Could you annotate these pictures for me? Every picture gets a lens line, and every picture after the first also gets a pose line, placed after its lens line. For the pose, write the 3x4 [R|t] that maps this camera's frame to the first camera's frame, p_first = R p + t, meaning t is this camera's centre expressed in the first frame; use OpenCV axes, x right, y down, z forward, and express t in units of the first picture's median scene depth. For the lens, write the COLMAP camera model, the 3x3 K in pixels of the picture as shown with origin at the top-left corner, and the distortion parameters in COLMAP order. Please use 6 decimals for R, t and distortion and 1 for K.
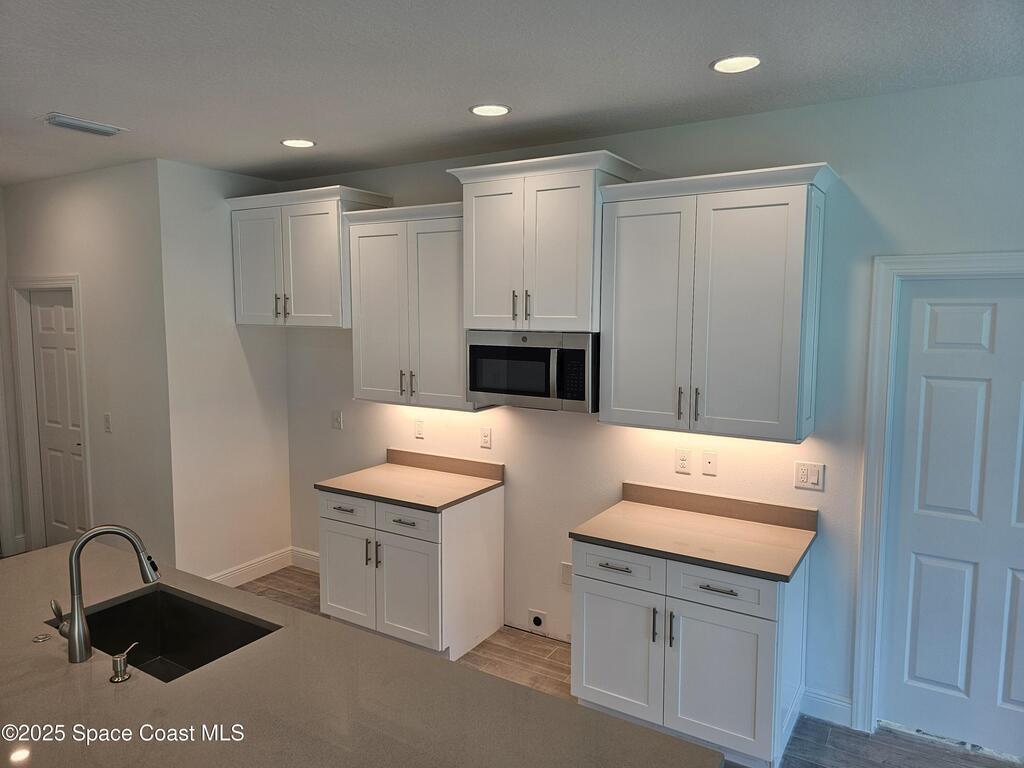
lens RADIAL K [[686.9, 0, 508.4], [0, 686.9, 376.8], [0, 0, 1]] dist [0.064927, -0.065066]
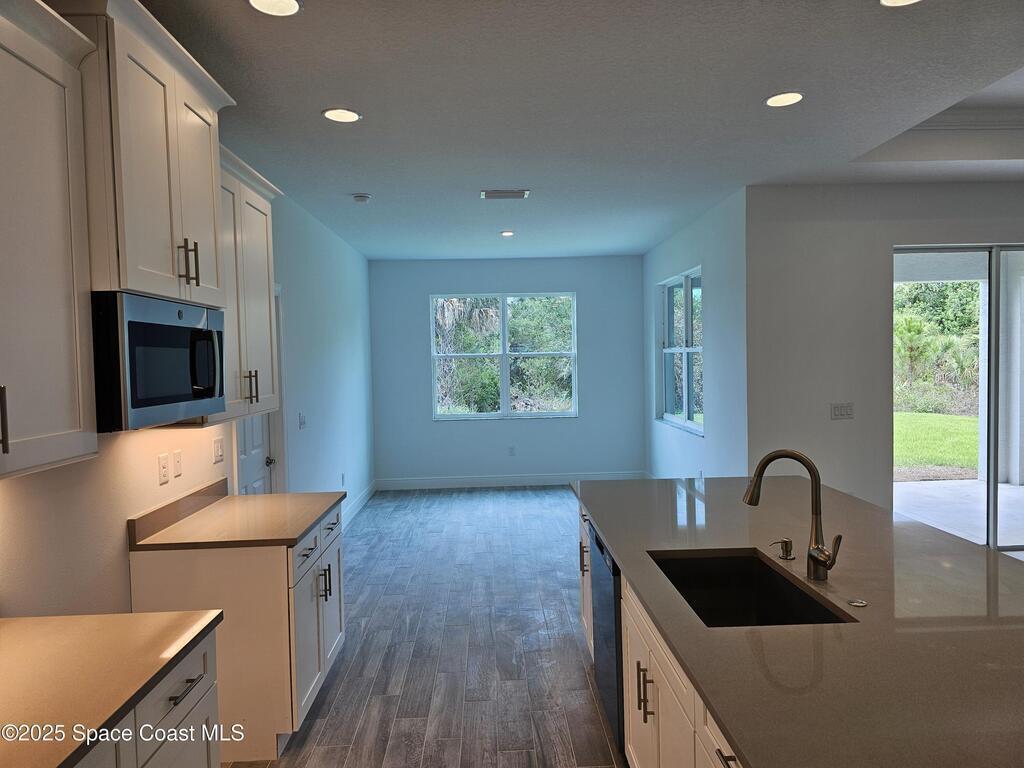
lens RADIAL K [[686.9, 0, 515.5], [0, 686.9, 385.4], [0, 0, 1]] dist [0.064927, -0.065066]
pose [[-0.568444, -0.018485, 0.822514, -0.703103], [0.108665, 0.989302, 0.097332, -0.017523], [-0.815514, 0.144706, -0.560354, 1.109525]]
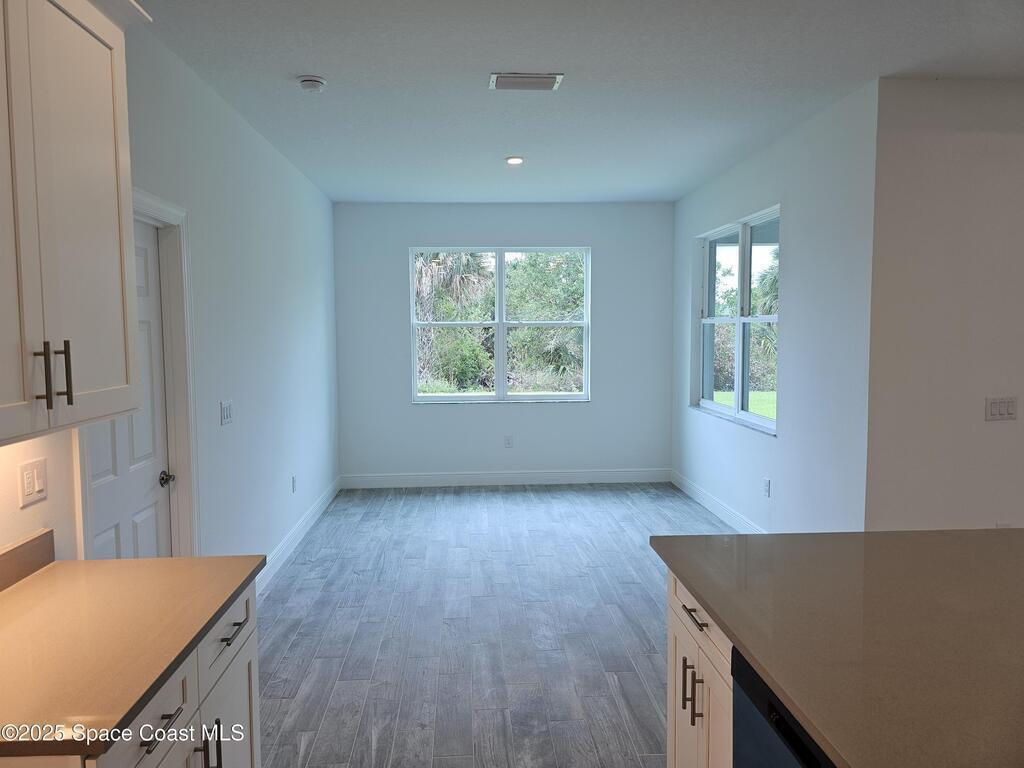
lens RADIAL K [[686.9, 0, 502.2], [0, 686.9, 379.9], [0, 0, 1]] dist [0.064927, -0.065066]
pose [[-0.581175, -0.053834, 0.811996, -0.294819], [0.093527, 0.986779, 0.132362, 0.006228], [-0.808386, 0.152869, -0.568456, 0.907502]]
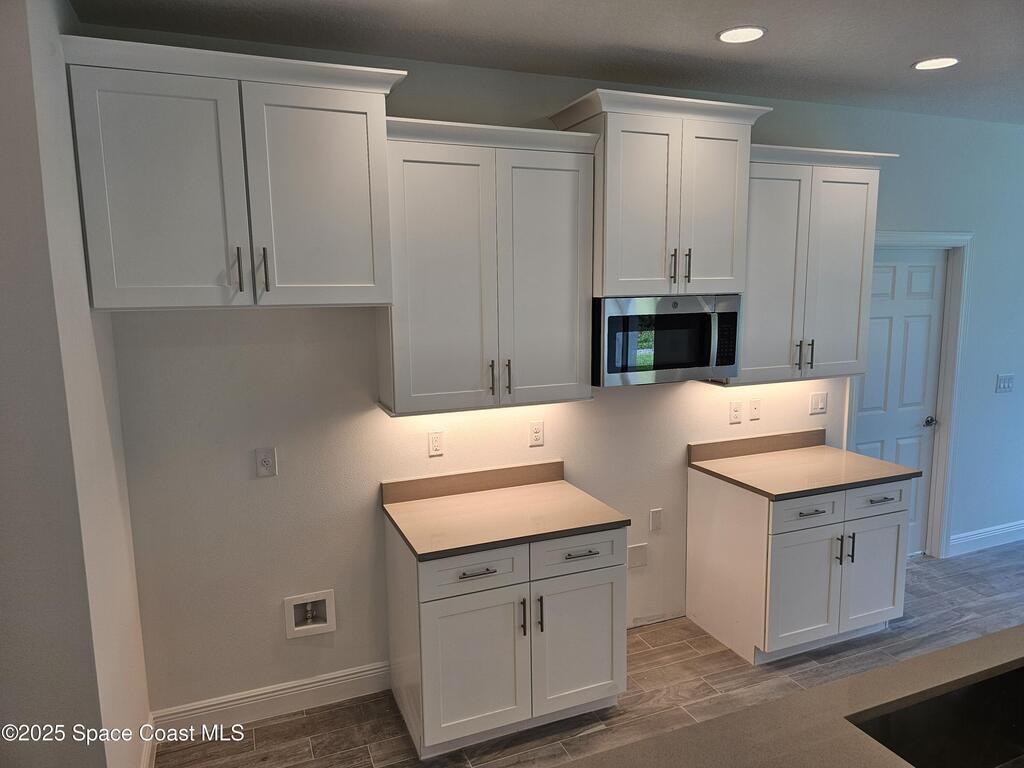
lens RADIAL K [[686.9, 0, 515.4], [0, 686.9, 387.2], [0, 0, 1]] dist [0.064927, -0.065066]
pose [[0.574426, -0.128722, 0.808372, -0.823375], [0.098667, 0.991246, 0.087730, -0.047463], [-0.812588, 0.029365, 0.582098, 0.643536]]
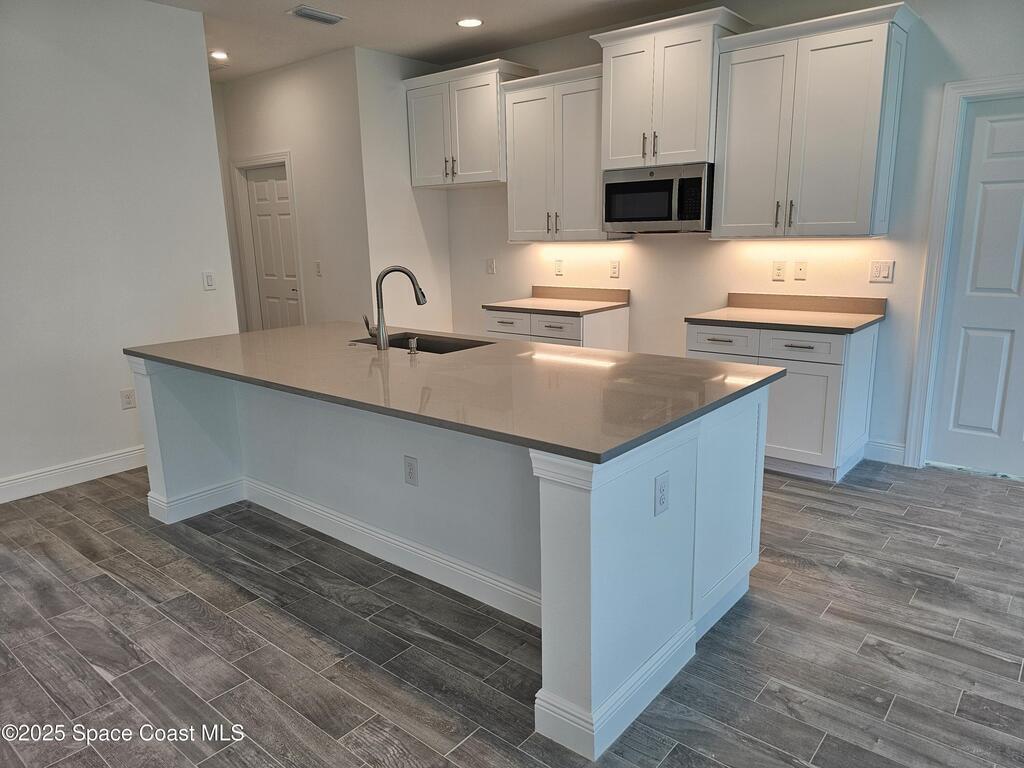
lens RADIAL K [[686.9, 0, 513.6], [0, 686.9, 388.3], [0, 0, 1]] dist [0.064927, -0.065066]
pose [[0.990900, 0.010038, -0.134226, -0.052523], [0.006675, 0.992323, 0.123492, 0.174777], [0.134435, -0.123265, 0.983226, -0.327759]]
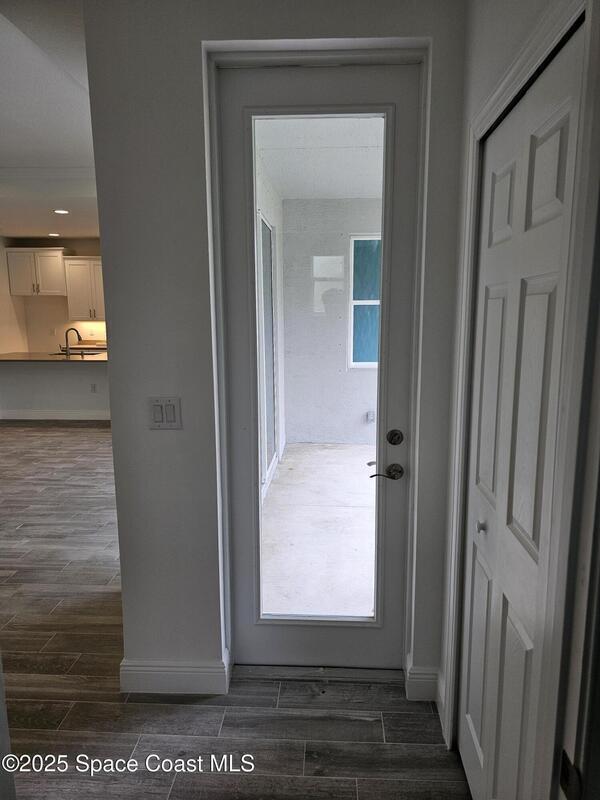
lens RADIAL K [[536.6, 0, 310.3], [0, 536.6, 400.0], [0, 0, 1]] dist [0.064927, -0.065066]
pose [[0.867302, -0.080473, 0.491234, -0.602925], [0.050629, 0.995989, 0.073773, 0.304631], [-0.495201, -0.039113, 0.867898, -1.858899]]
